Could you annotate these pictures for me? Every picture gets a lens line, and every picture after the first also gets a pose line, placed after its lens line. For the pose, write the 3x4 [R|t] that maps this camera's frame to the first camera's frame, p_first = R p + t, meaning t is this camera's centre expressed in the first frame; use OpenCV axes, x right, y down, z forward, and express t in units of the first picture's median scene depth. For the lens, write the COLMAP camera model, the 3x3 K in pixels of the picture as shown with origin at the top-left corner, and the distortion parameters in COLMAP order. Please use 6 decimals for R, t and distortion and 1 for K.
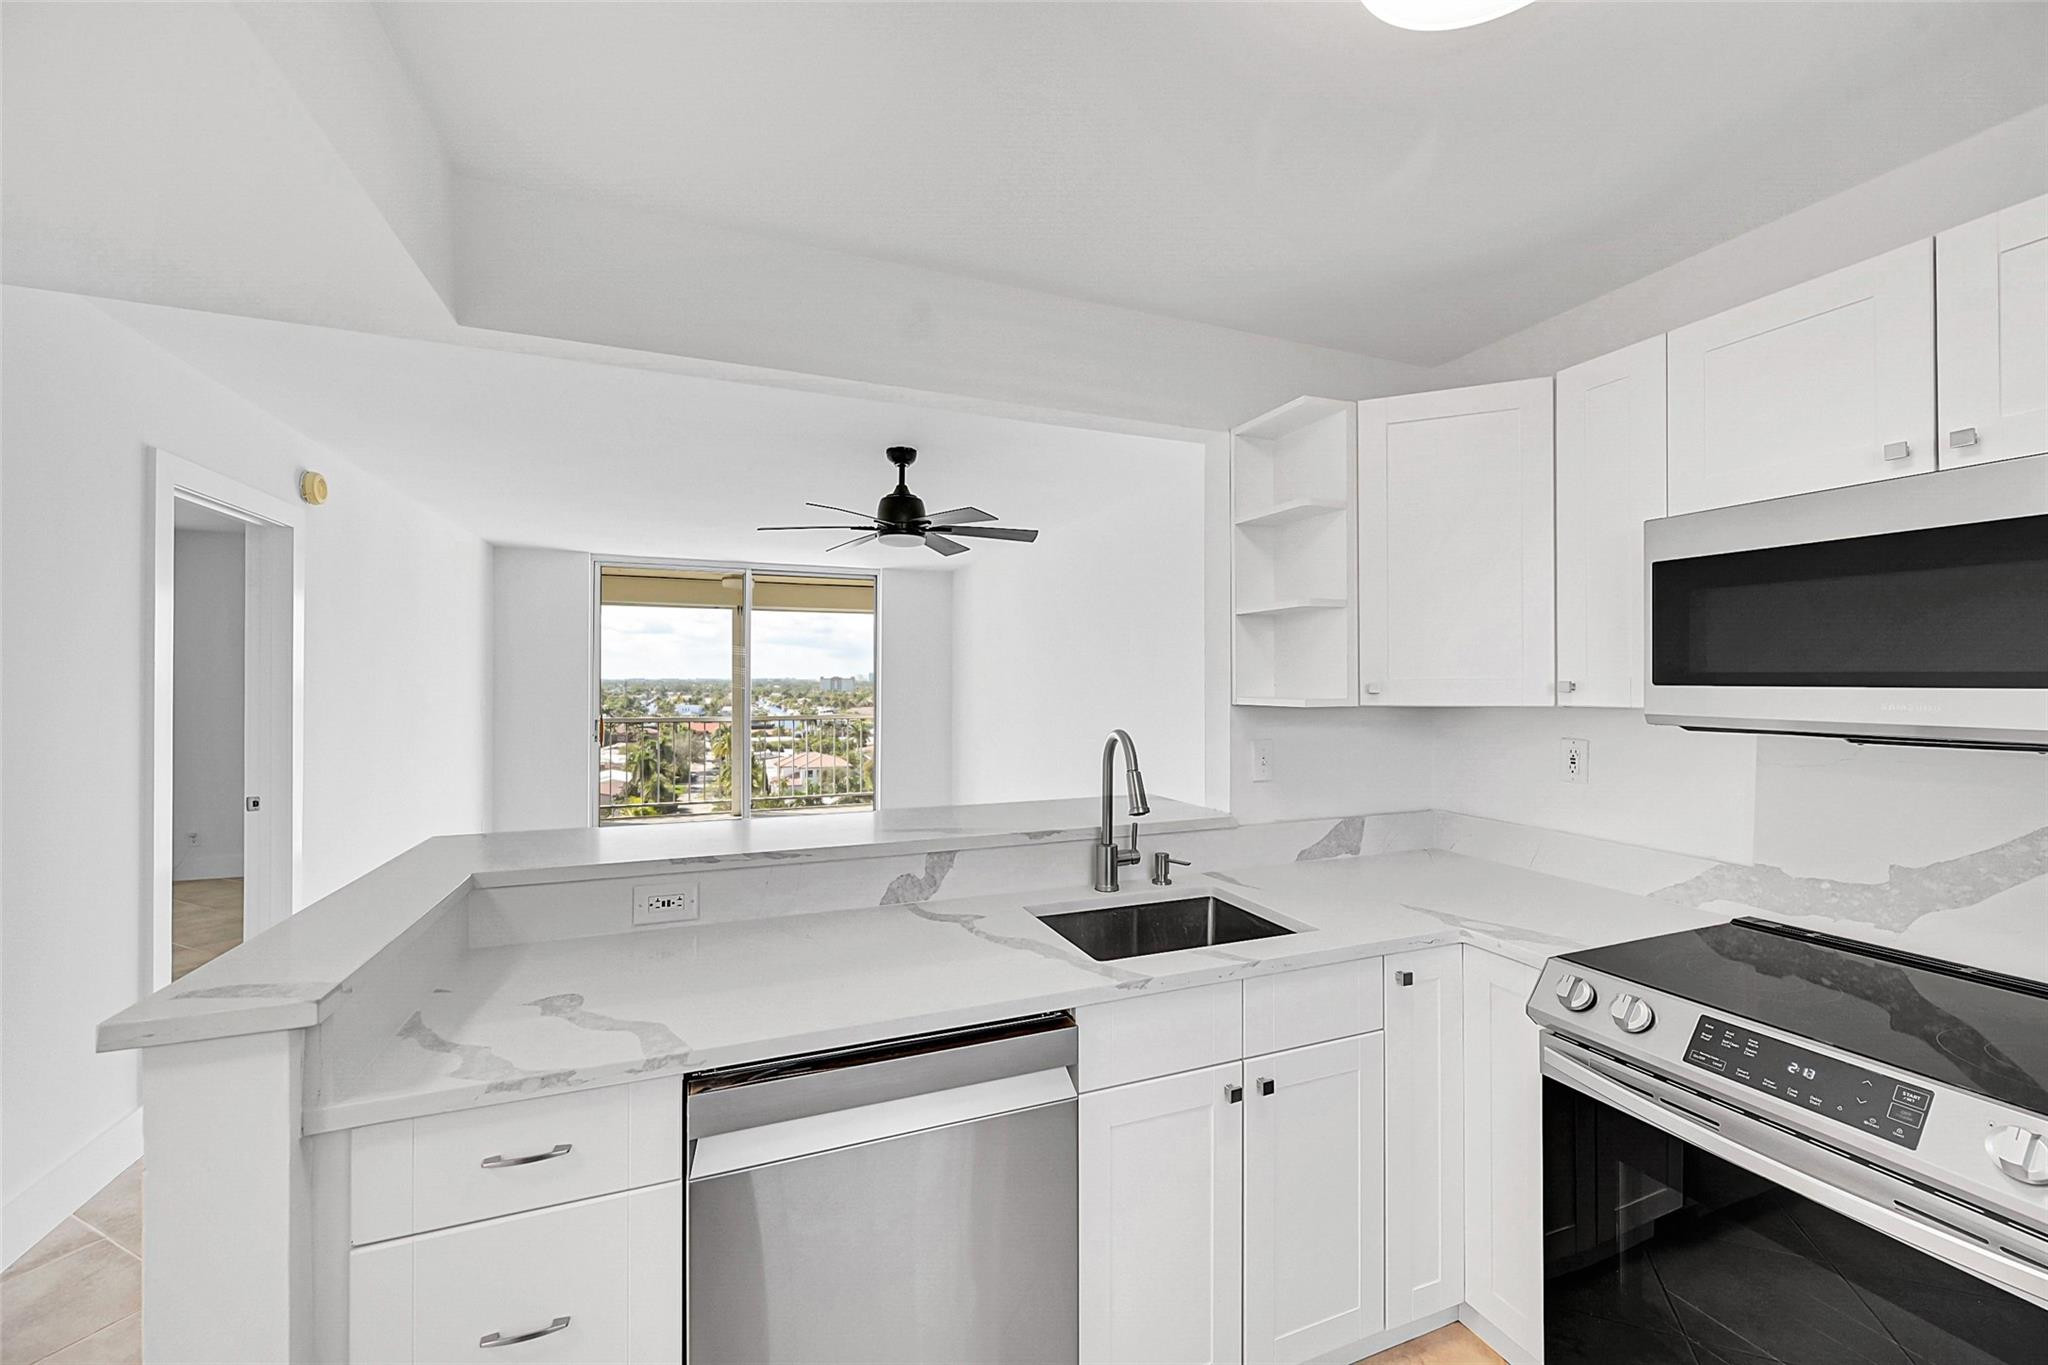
lens RADIAL K [[805.8, 0, 1036.1], [0, 805.8, 672.0], [0, 0, 1]] dist [-0.000821, 0.000078]
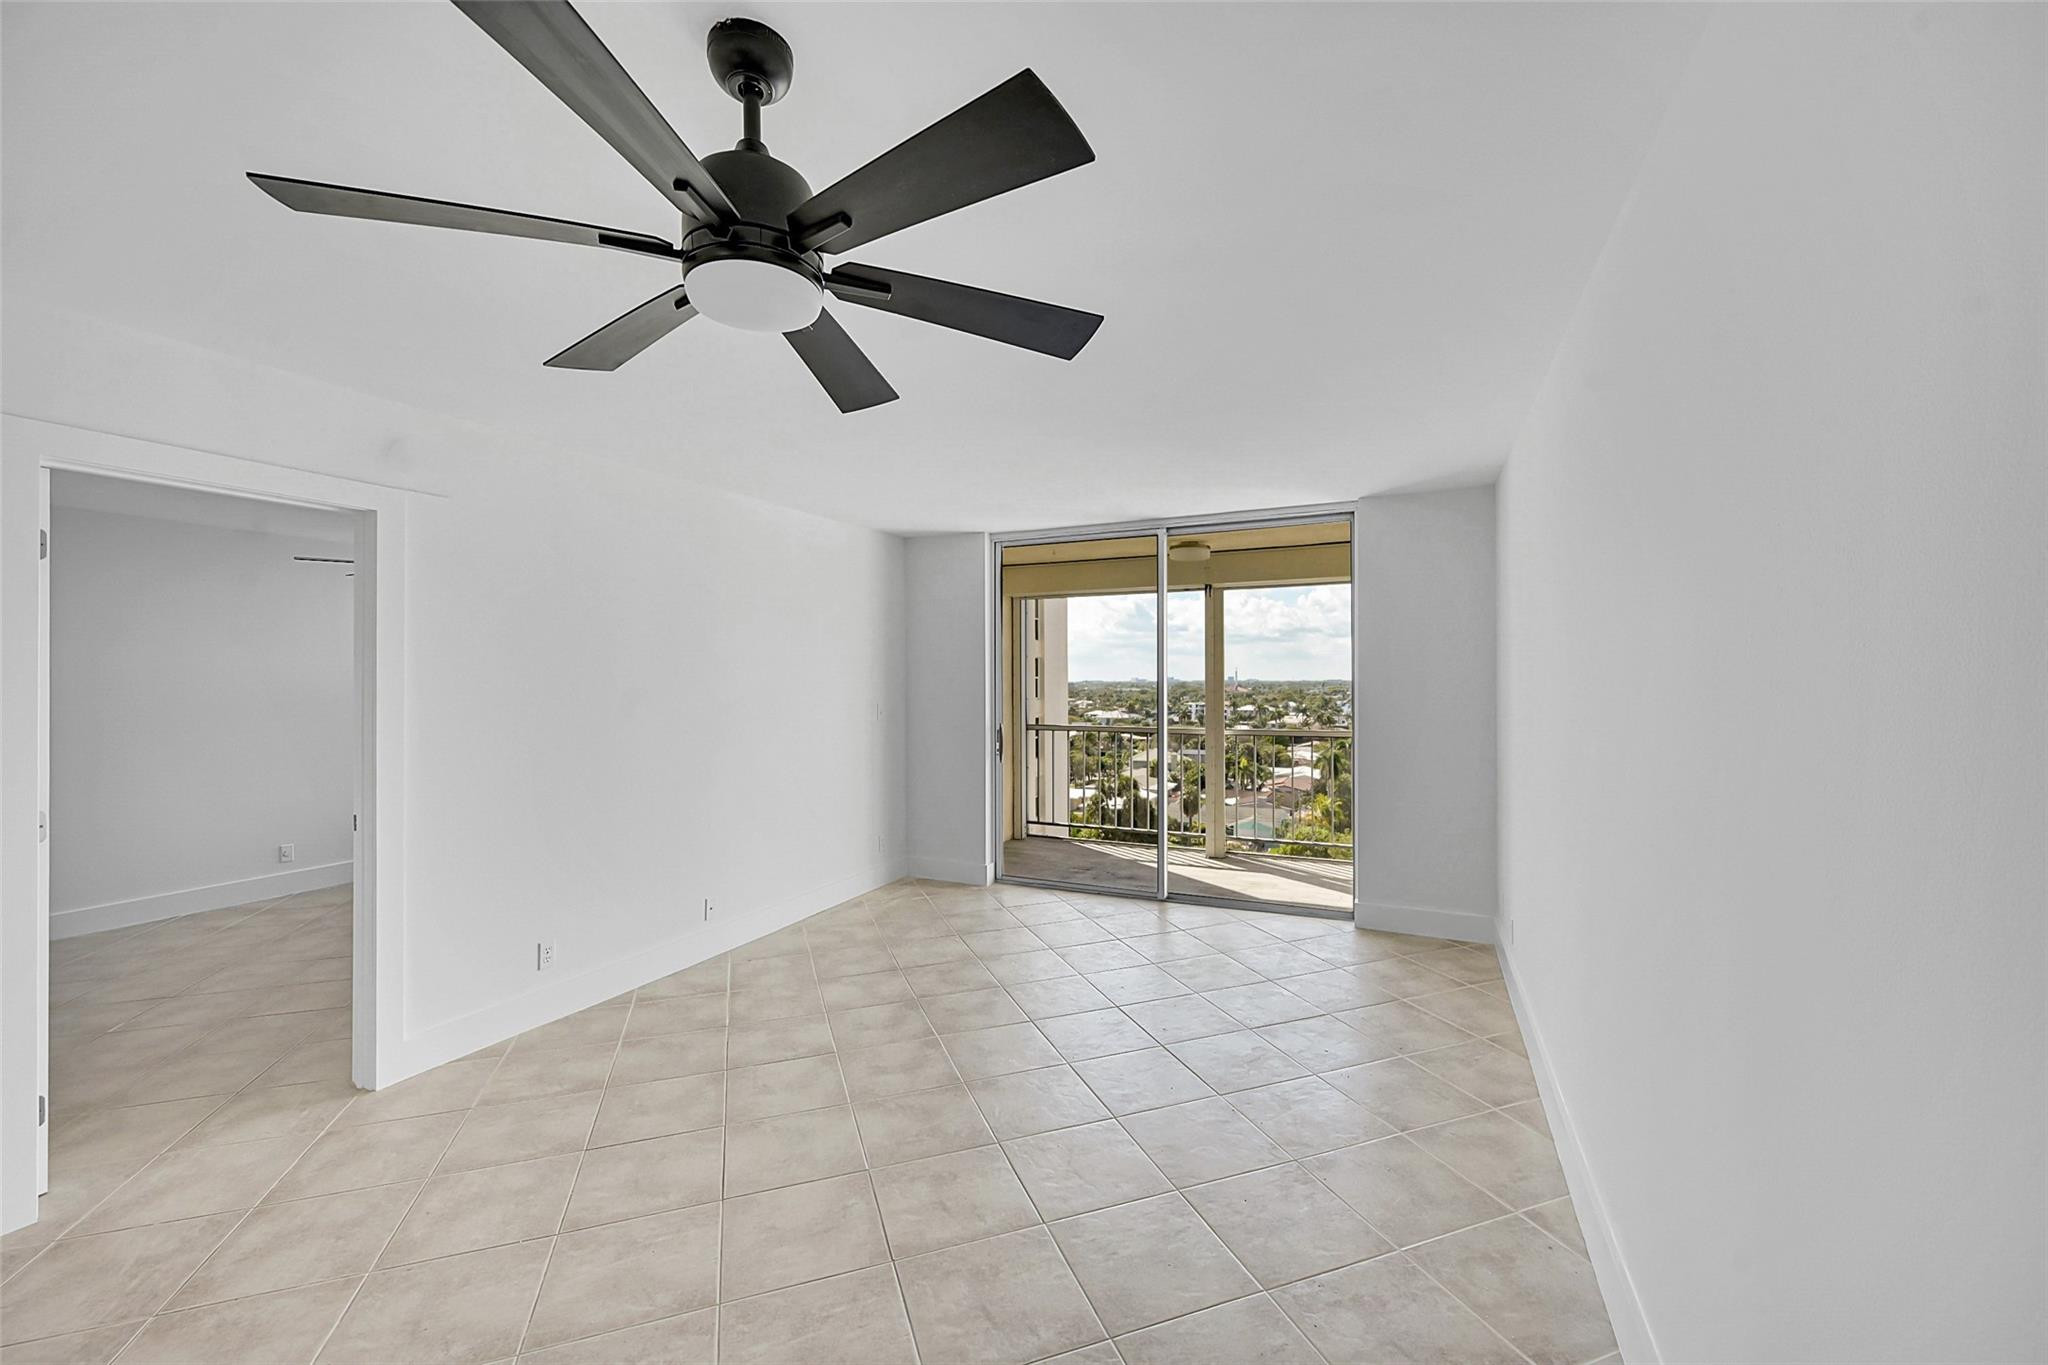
lens RADIAL K [[804.8, 0, 1028.7], [0, 804.8, 678.0], [0, 0, 1]] dist [0.000519, -0.000278]
pose [[0.678670, -0.005743, -0.734421, 0.164232], [0.010445, 0.999944, 0.001833, 0.003473], [0.734370, -0.008915, 0.678691, 0.853046]]
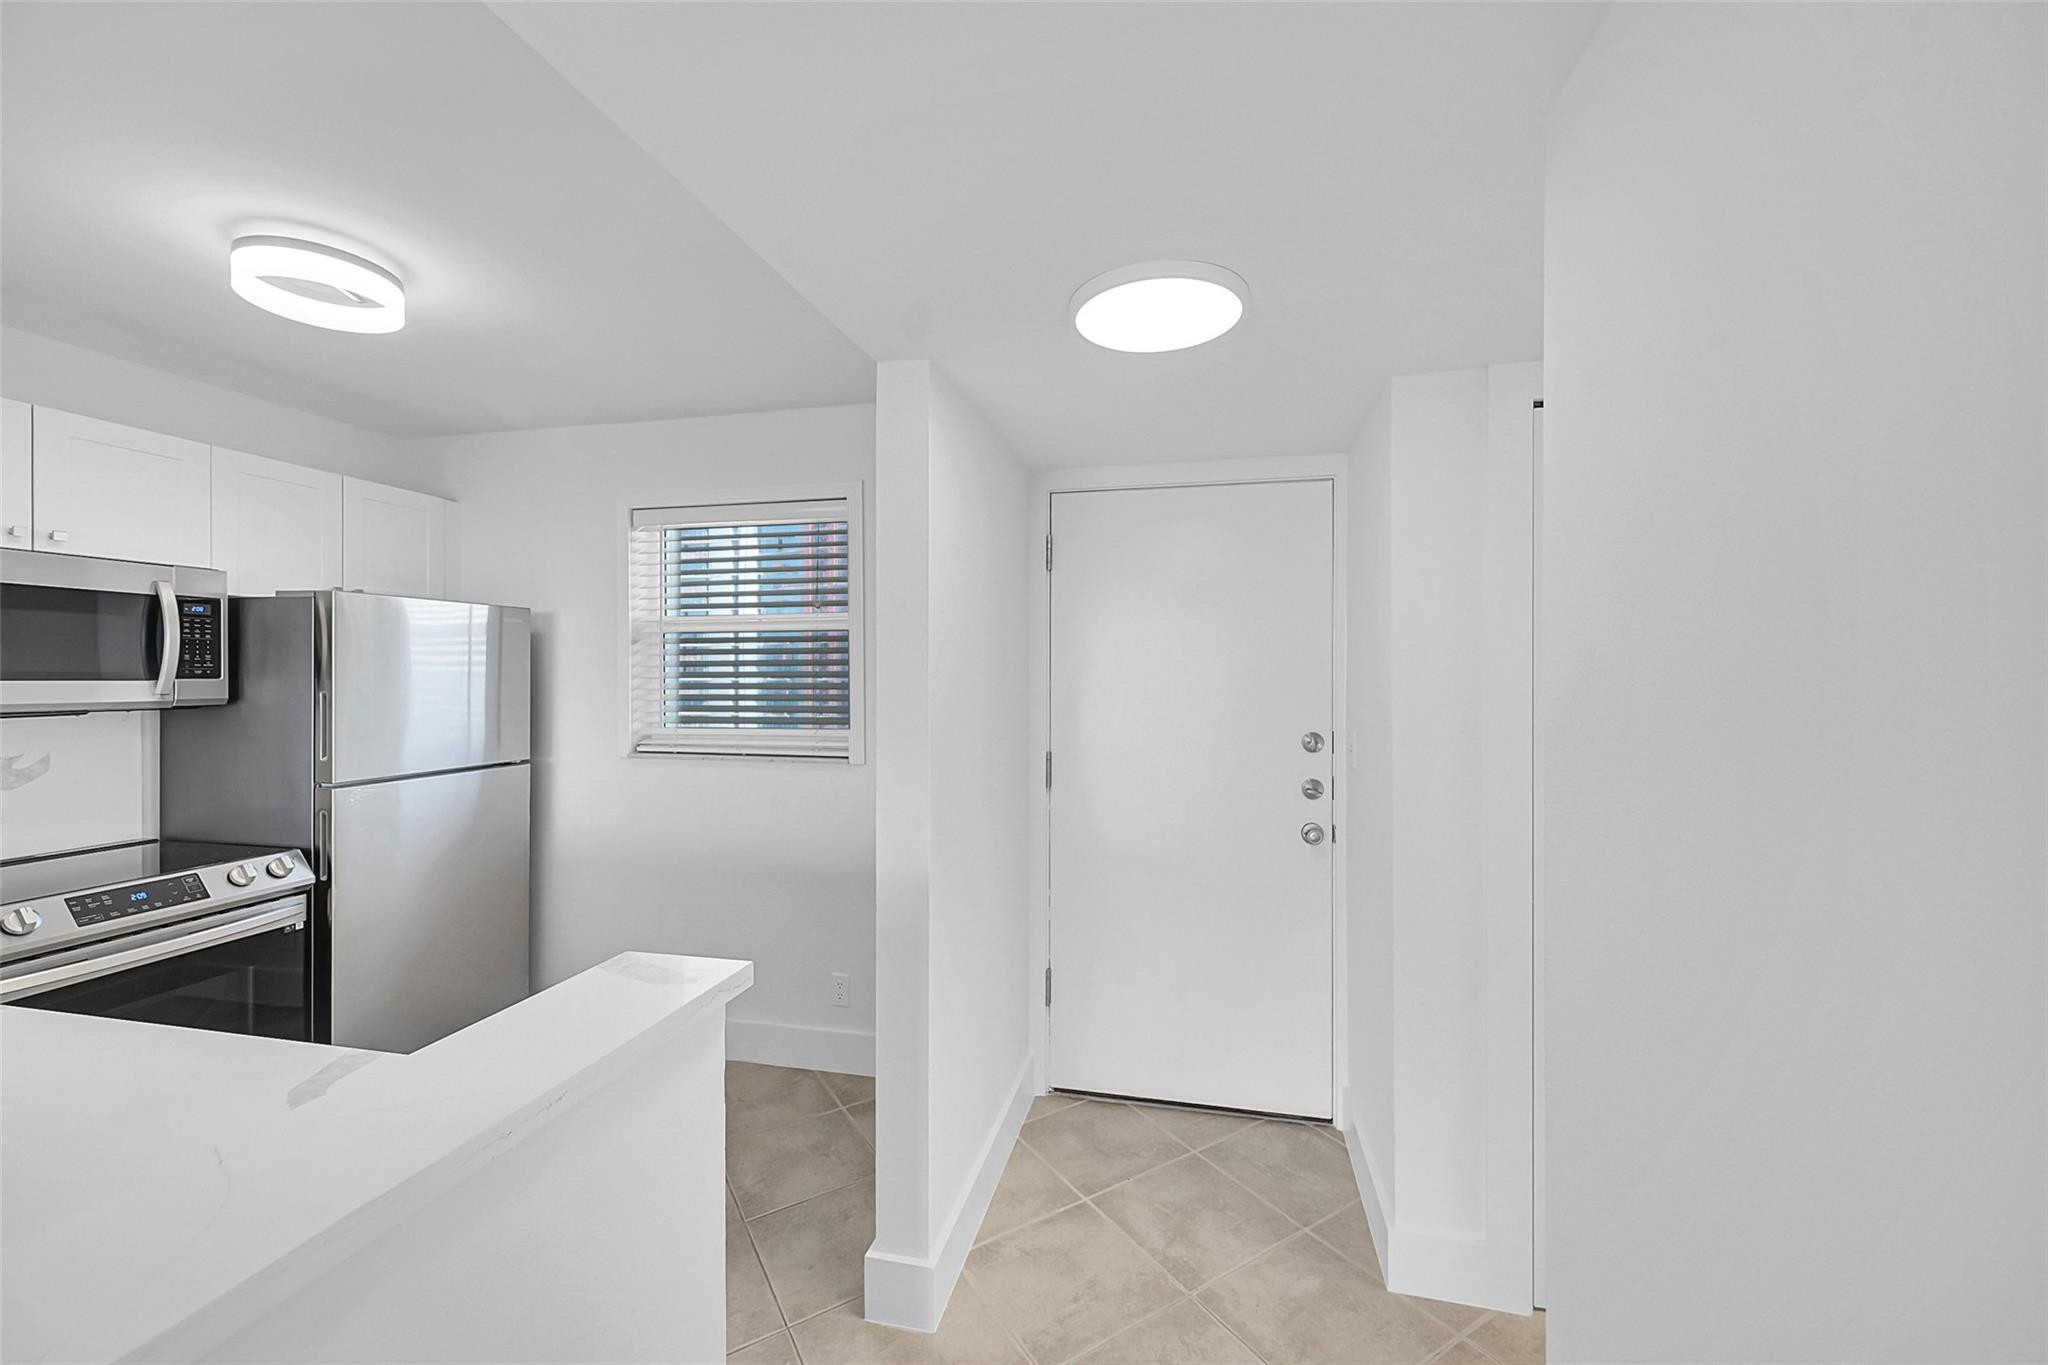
lens RADIAL K [[804.8, 0, 1028.7], [0, 804.8, 678.0], [0, 0, 1]] dist [0.000519, -0.000278]
pose [[-0.820041, -0.001379, 0.572304, -0.530948], [-0.005172, 0.999974, -0.005002, 0.003939], [-0.572282, -0.007062, -0.820026, 0.422806]]
